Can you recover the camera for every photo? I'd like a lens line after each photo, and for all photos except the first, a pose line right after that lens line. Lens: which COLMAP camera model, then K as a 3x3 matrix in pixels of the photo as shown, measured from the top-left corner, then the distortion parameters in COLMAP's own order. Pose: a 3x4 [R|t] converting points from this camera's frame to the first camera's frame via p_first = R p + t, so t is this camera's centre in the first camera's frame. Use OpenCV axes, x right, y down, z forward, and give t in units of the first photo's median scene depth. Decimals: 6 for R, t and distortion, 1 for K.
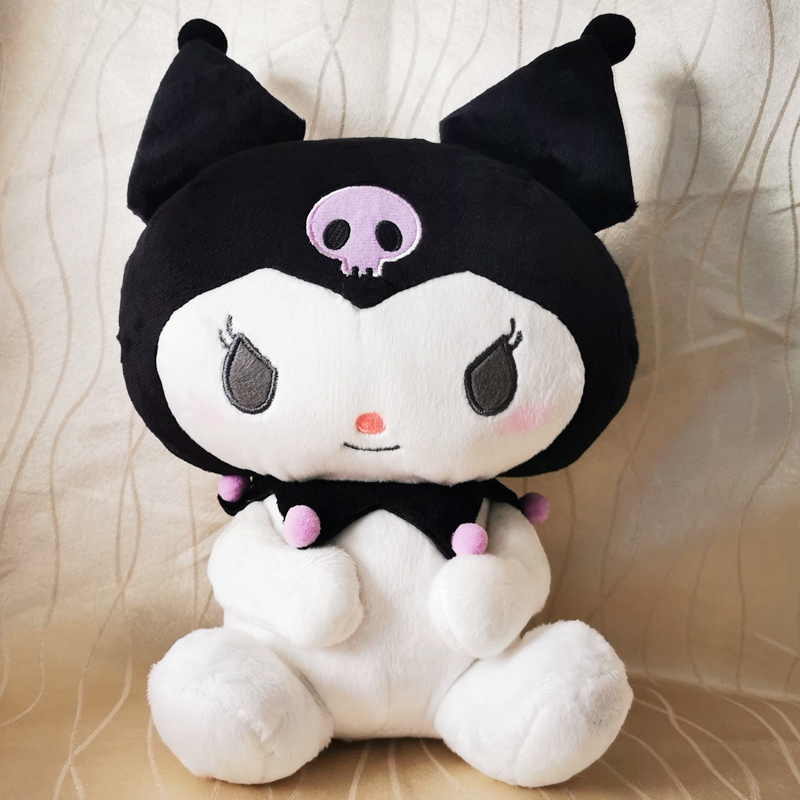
lens RADIAL K [[774.2, 0, 439.7], [0, 774.2, 399.7], [0, 0, 1]] dist [-0.002643, 0.011431]
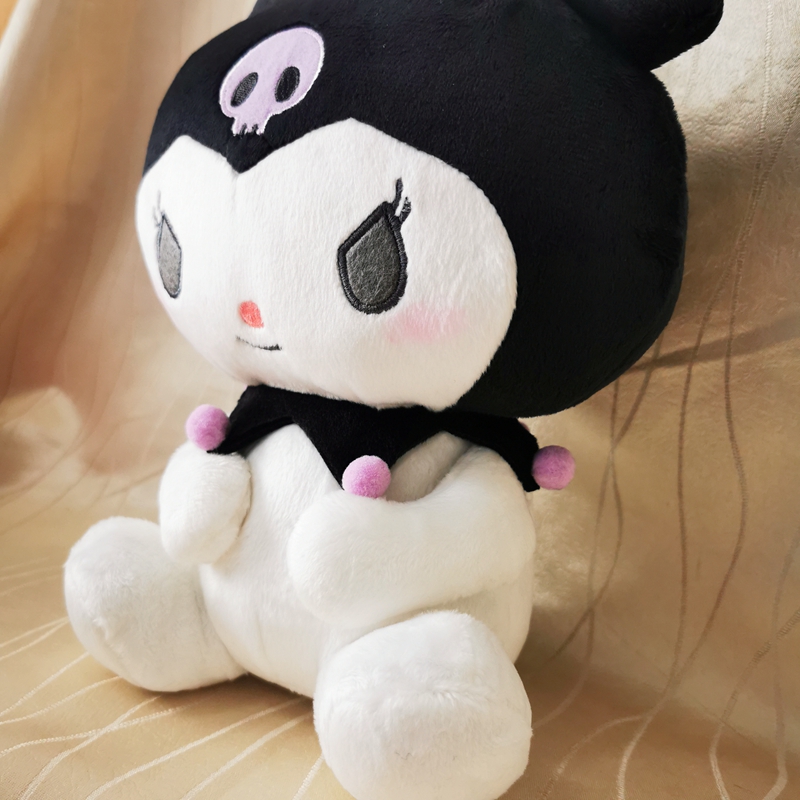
lens RADIAL K [[774.2, 0, 439.7], [0, 774.2, 399.7], [0, 0, 1]] dist [-0.002643, 0.011431]
pose [[0.815578, 0.110389, -0.568020, 0.558569], [-0.093187, 0.993878, 0.059349, 0.053694], [0.571094, 0.004529, 0.820872, 0.424418]]
